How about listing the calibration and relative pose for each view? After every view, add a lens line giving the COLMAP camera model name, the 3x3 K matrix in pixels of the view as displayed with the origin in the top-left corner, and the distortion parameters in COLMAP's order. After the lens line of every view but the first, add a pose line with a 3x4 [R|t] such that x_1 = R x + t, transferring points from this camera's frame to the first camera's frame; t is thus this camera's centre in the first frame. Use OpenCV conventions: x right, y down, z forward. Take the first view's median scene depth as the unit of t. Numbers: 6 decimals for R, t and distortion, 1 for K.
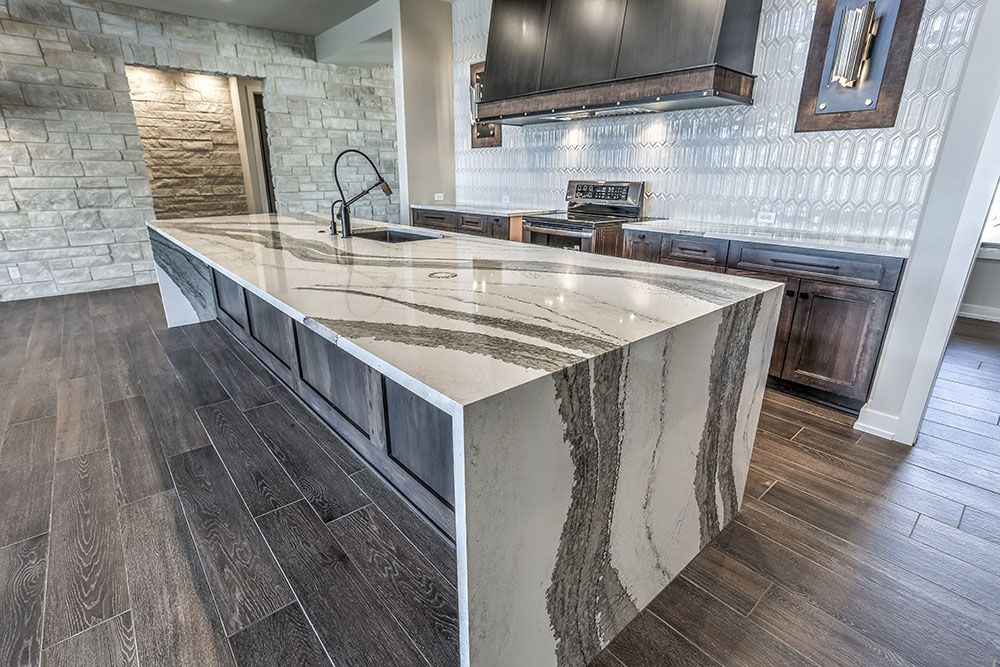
lens RADIAL K [[477.1, 0, 512.2], [0, 477.1, 331.9], [0, 0, 1]] dist [-0.040930, 0.020258]
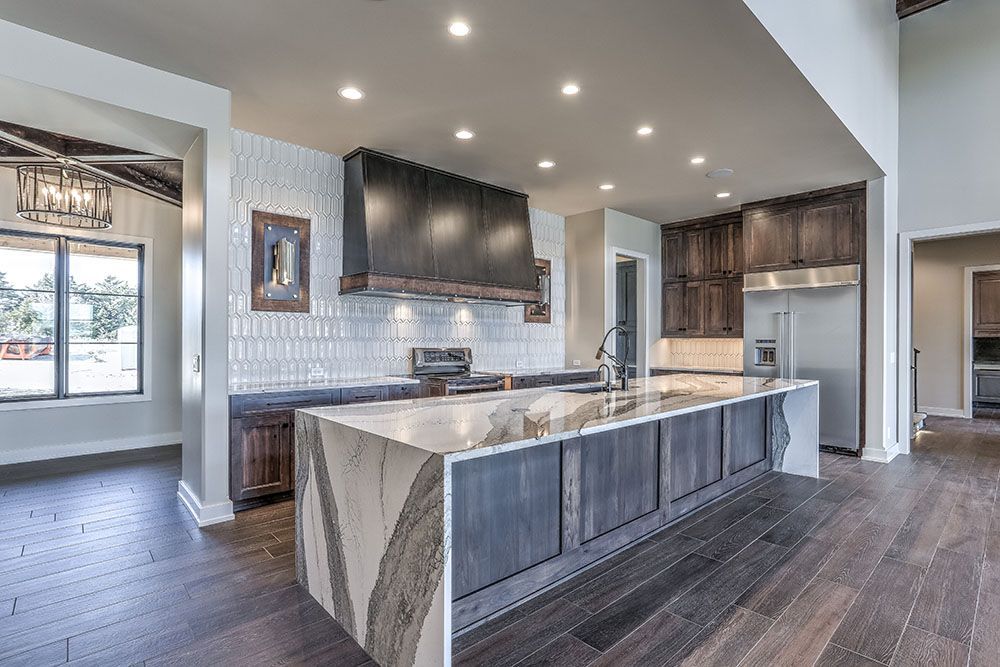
lens RADIAL K [[477.1, 0, 512.2], [0, 477.1, 331.9], [0, 0, 1]] dist [-0.040930, 0.020258]
pose [[-0.027457, 0.028289, 0.999223, -1.144531], [0.325535, 0.945362, -0.017819, -0.288706], [-0.945131, 0.324792, -0.035166, 0.896933]]
